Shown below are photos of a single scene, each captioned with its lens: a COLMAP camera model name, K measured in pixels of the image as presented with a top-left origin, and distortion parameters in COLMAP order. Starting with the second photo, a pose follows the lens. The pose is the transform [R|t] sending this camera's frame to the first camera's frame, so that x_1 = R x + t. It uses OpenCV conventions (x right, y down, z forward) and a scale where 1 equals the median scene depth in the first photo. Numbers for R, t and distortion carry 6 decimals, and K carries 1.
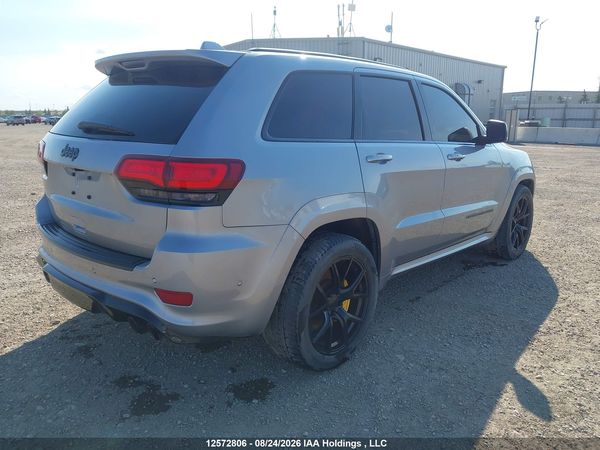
lens RADIAL K [[480.5, 0, 302.3], [0, 480.5, 215.6], [0, 0, 1]] dist [0.011429, -0.011269]
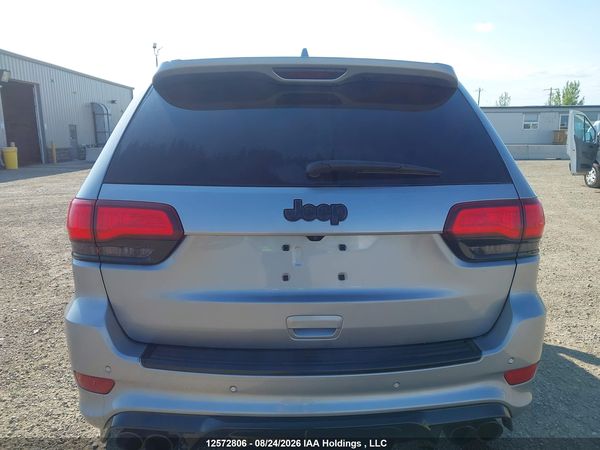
lens RADIAL K [[480.5, 0, 302.3], [0, 480.5, 215.6], [0, 0, 1]] dist [0.011429, -0.011269]
pose [[0.709762, -0.126809, 0.692933, -0.494690], [0.153949, 0.987809, 0.023083, -0.077442], [-0.687413, 0.090293, 0.720632, 0.308786]]
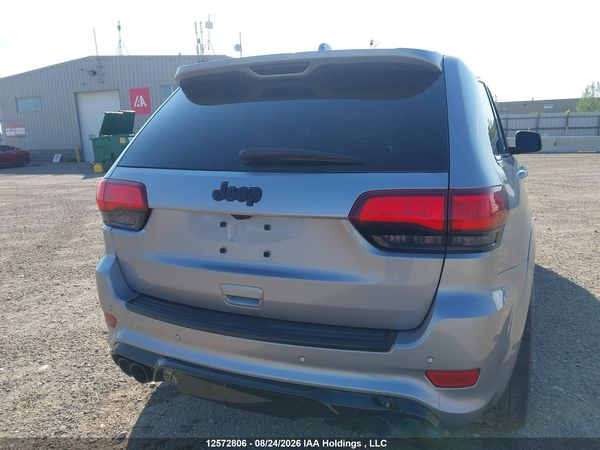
lens RADIAL K [[480.5, 0, 302.3], [0, 480.5, 215.6], [0, 0, 1]] dist [0.011429, -0.011269]
pose [[0.944291, -0.088946, 0.316866, -0.330970], [0.100635, 0.994708, -0.020683, -0.040922], [-0.313349, 0.051418, 0.948245, 0.170168]]
